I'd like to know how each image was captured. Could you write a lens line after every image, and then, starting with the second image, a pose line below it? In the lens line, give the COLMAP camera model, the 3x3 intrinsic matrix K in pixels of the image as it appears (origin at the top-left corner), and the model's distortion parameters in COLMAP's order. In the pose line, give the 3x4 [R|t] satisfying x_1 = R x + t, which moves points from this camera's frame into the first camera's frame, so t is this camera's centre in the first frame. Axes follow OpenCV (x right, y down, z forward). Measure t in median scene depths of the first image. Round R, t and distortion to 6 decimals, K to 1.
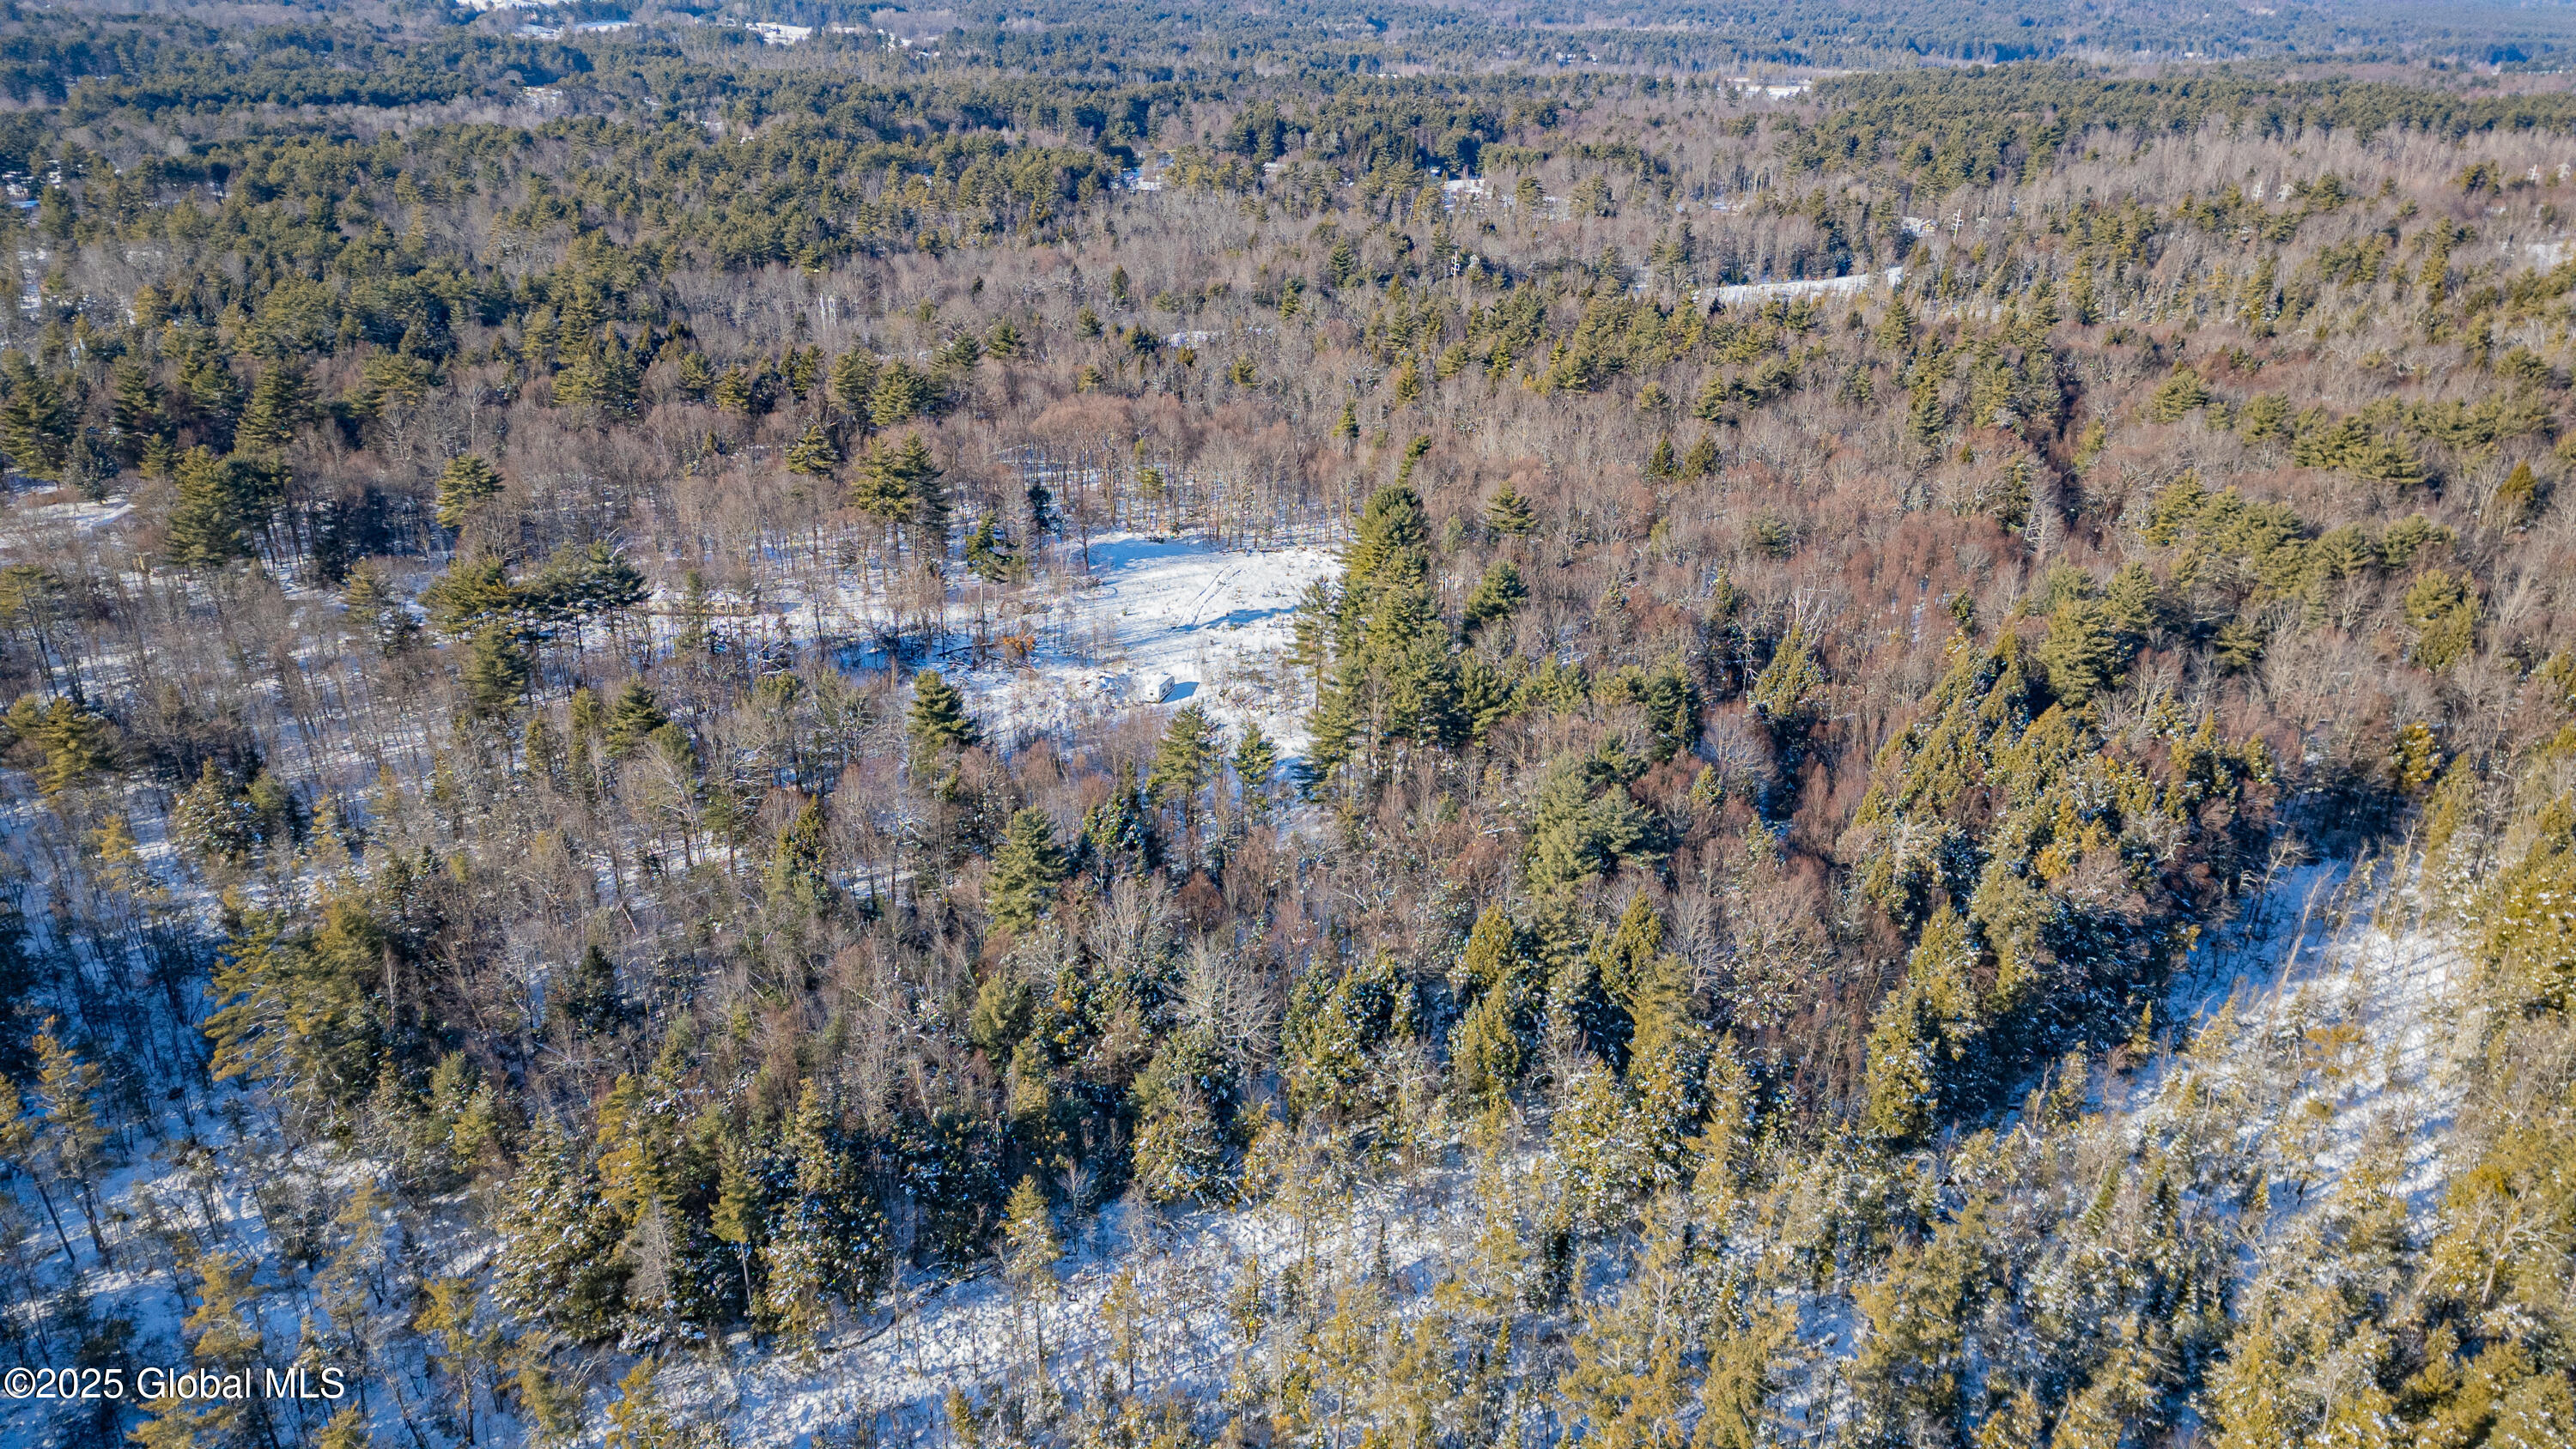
lens RADIAL K [[1791.4, 0, 1301.9], [0, 1791.4, 719.2], [0, 0, 1]] dist [0.074638, -0.067375]
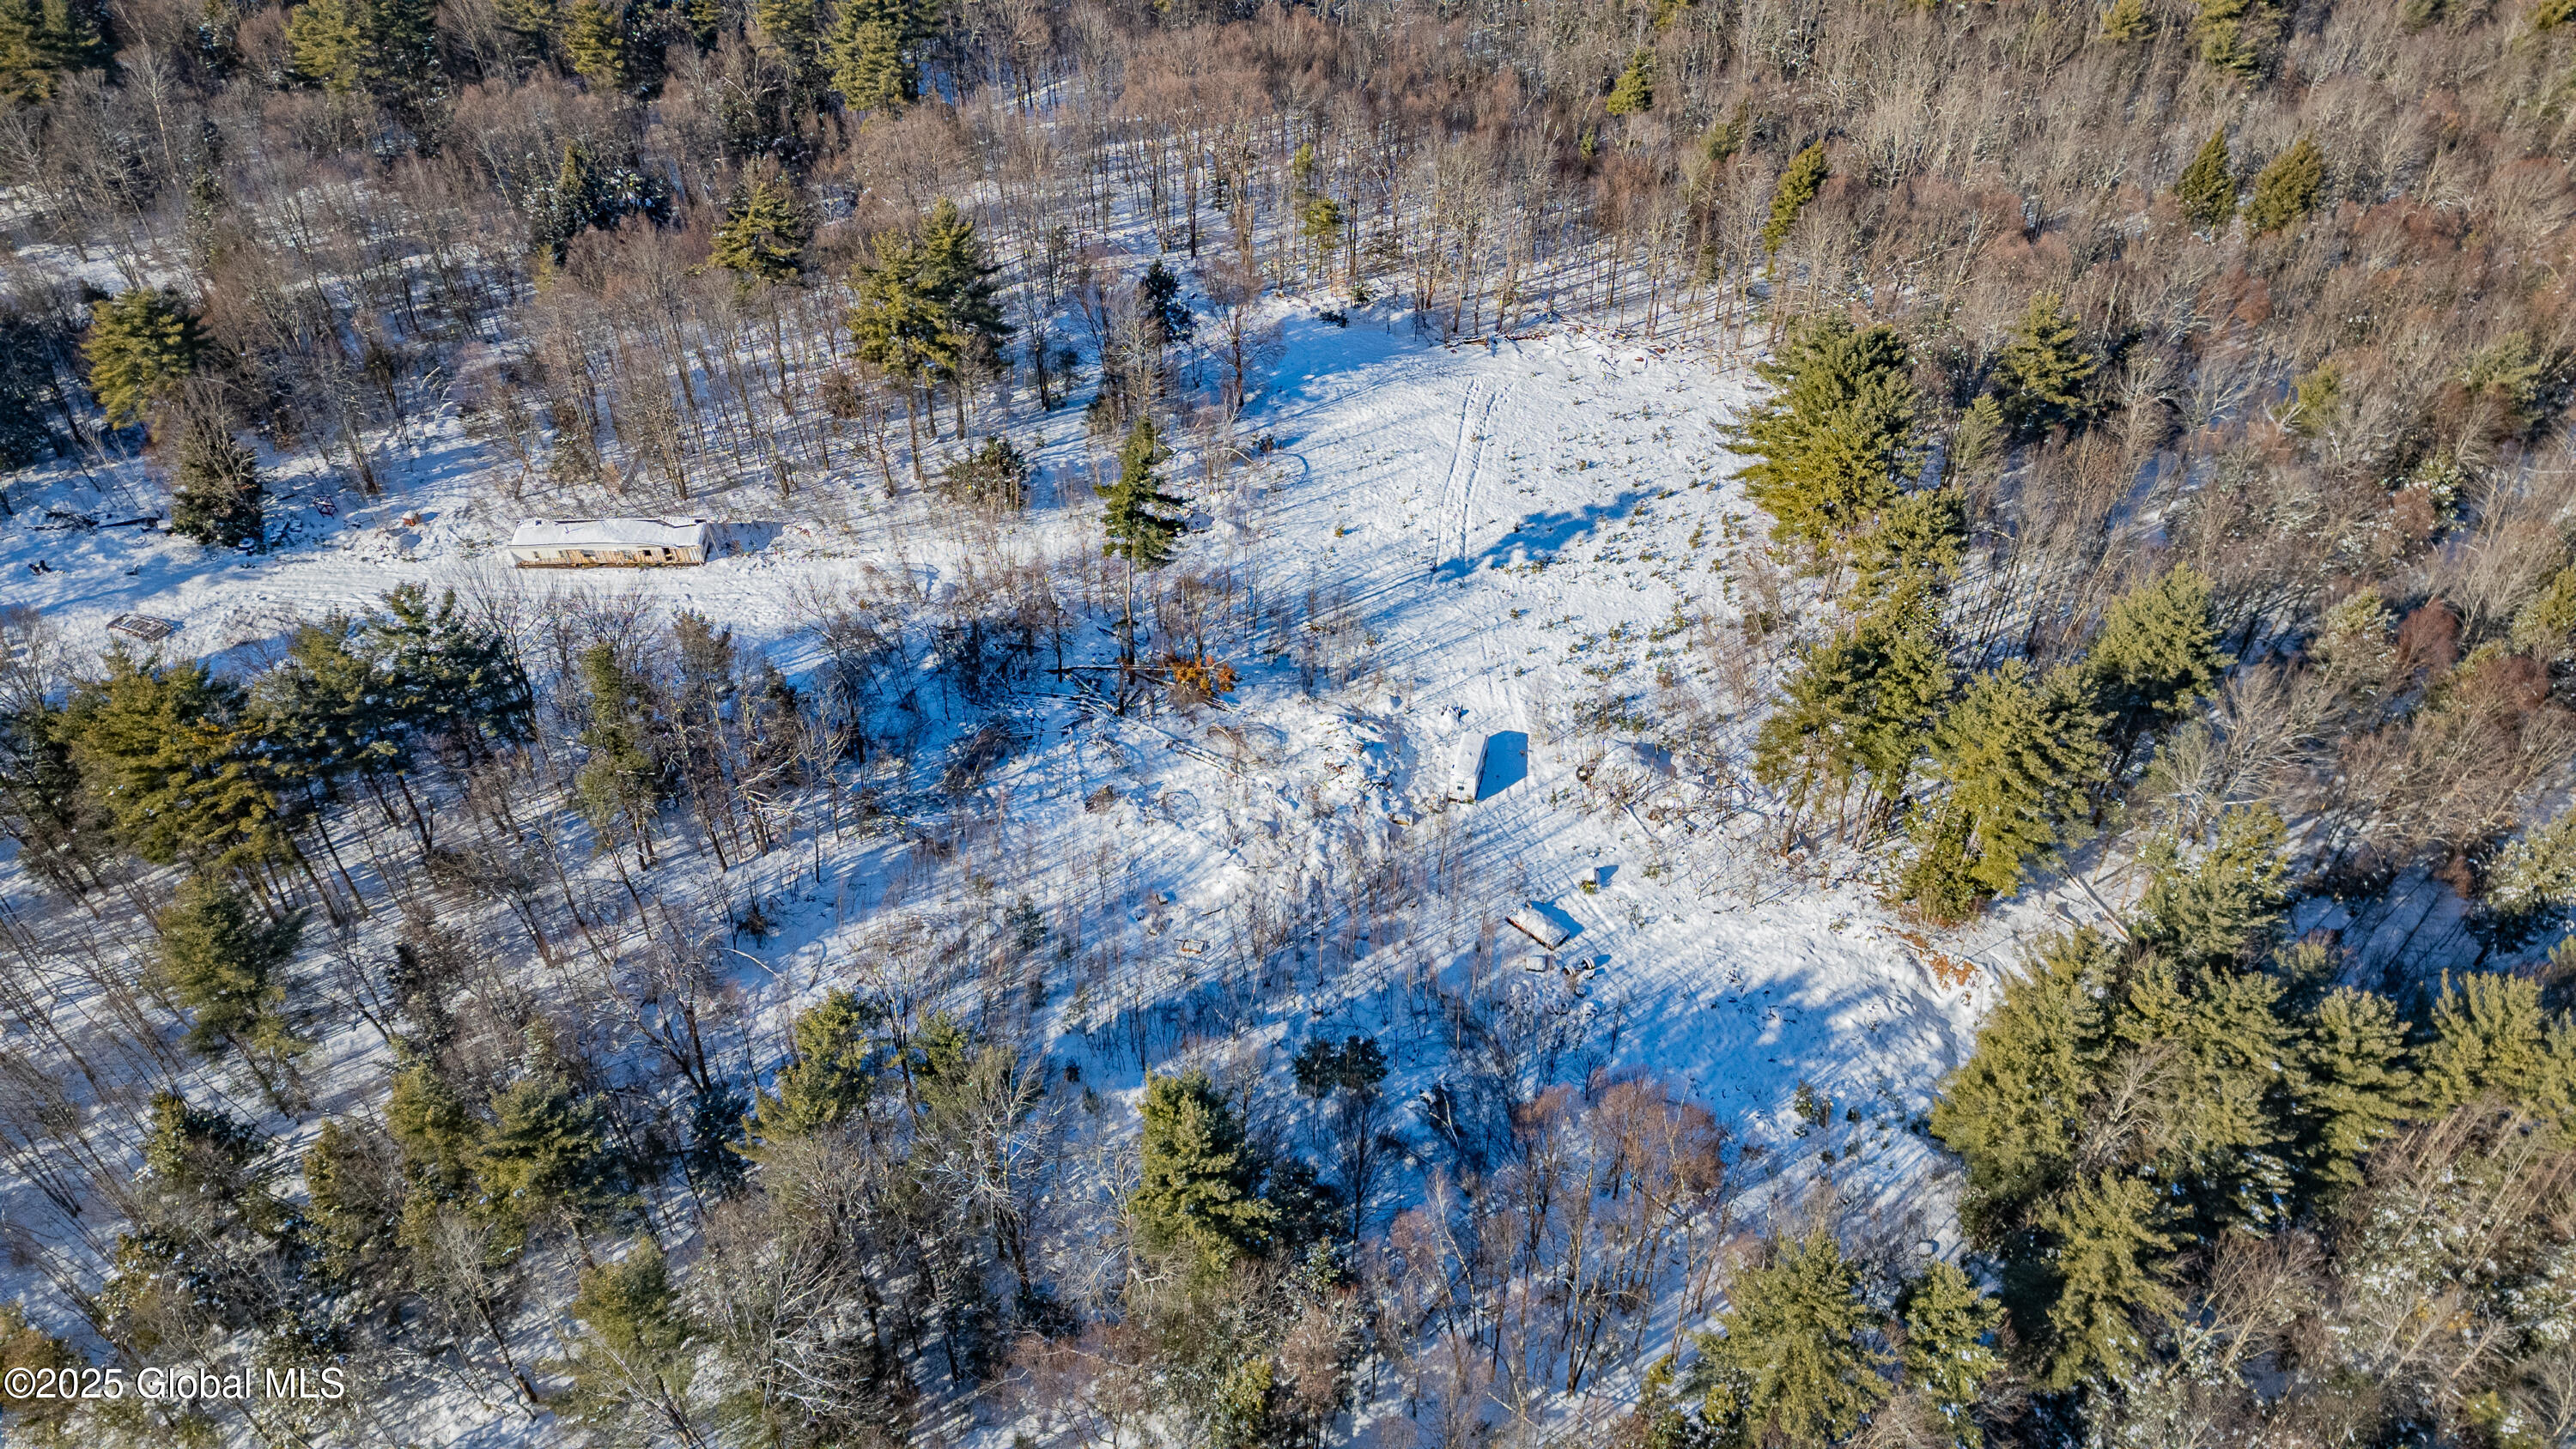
lens RADIAL K [[1791.4, 0, 1294.7], [0, 1791.4, 728.1], [0, 0, 1]] dist [0.074638, -0.067375]
pose [[0.998917, -0.039035, 0.025331, -0.131674], [0.029138, 0.949123, 0.313554, -0.182984], [-0.036282, -0.312477, 0.949232, 0.425892]]
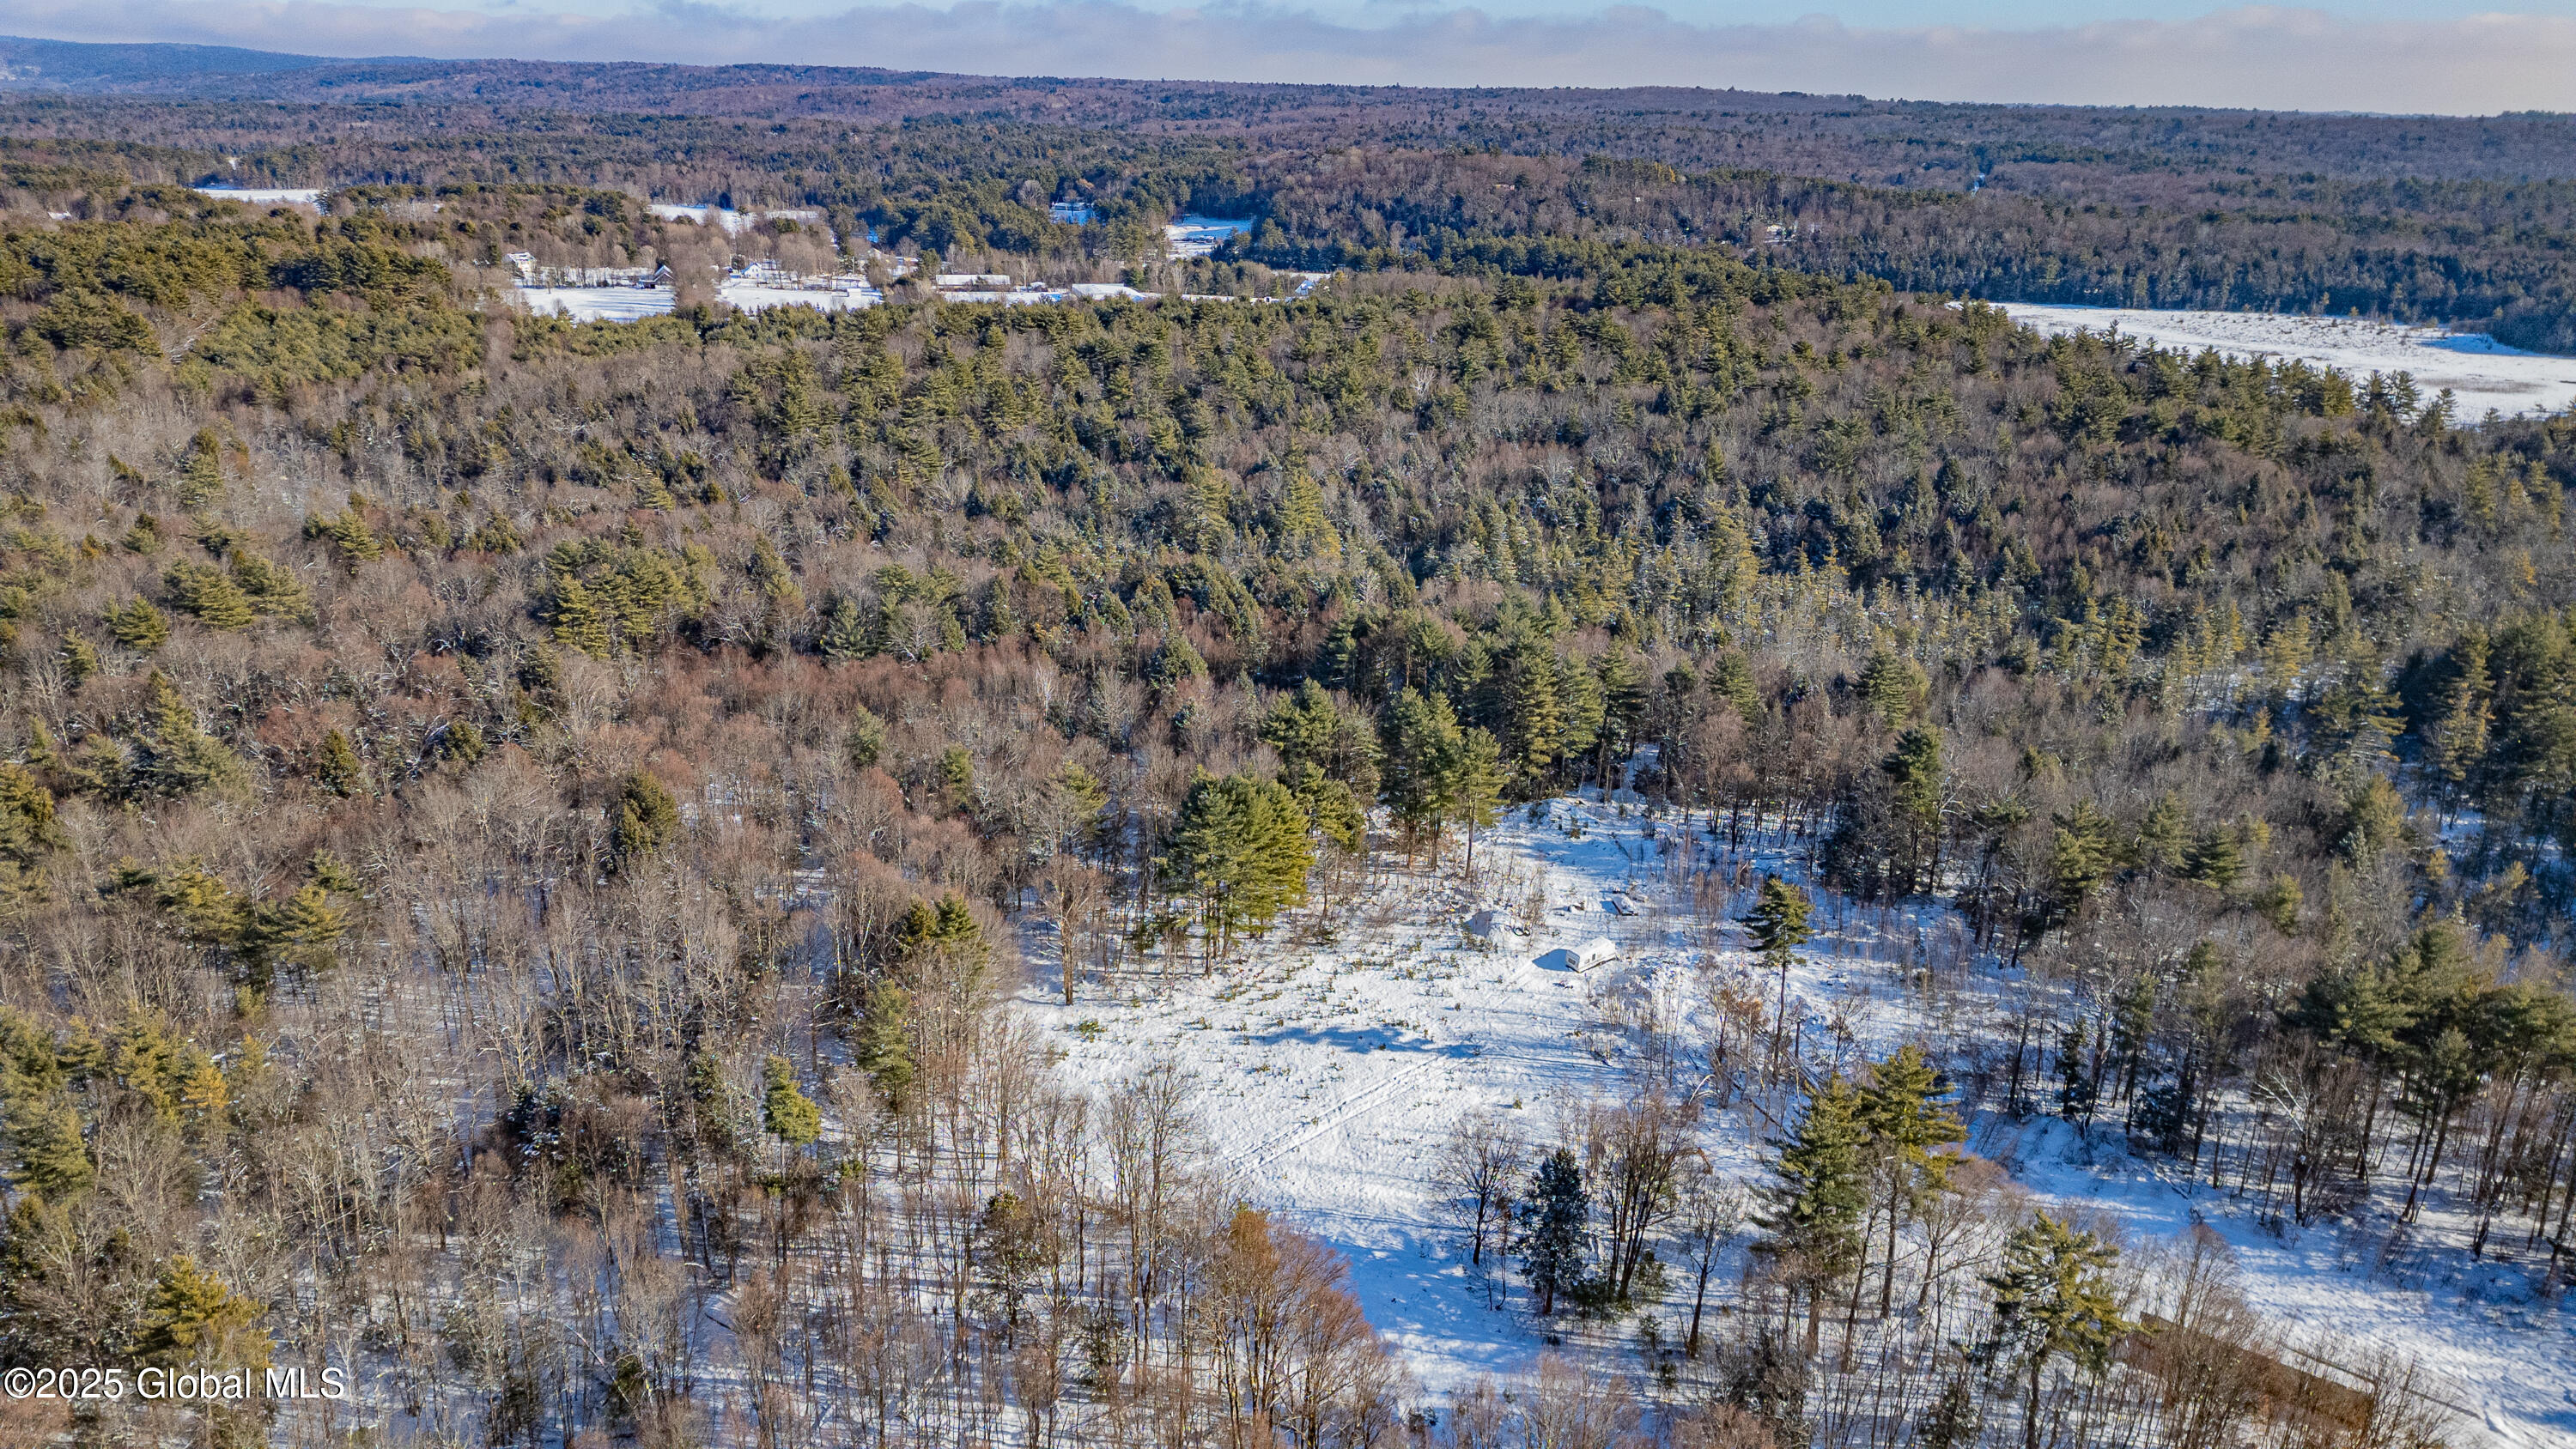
lens RADIAL K [[1791.4, 0, 1290.0], [0, 1791.4, 732.3], [0, 0, 1]] dist [0.074638, -0.067375]
pose [[-0.823310, -0.216541, 0.524663, -0.338068], [0.201793, 0.752304, 0.627151, -0.574087], [-0.530510, 0.622213, -0.575683, 1.331804]]
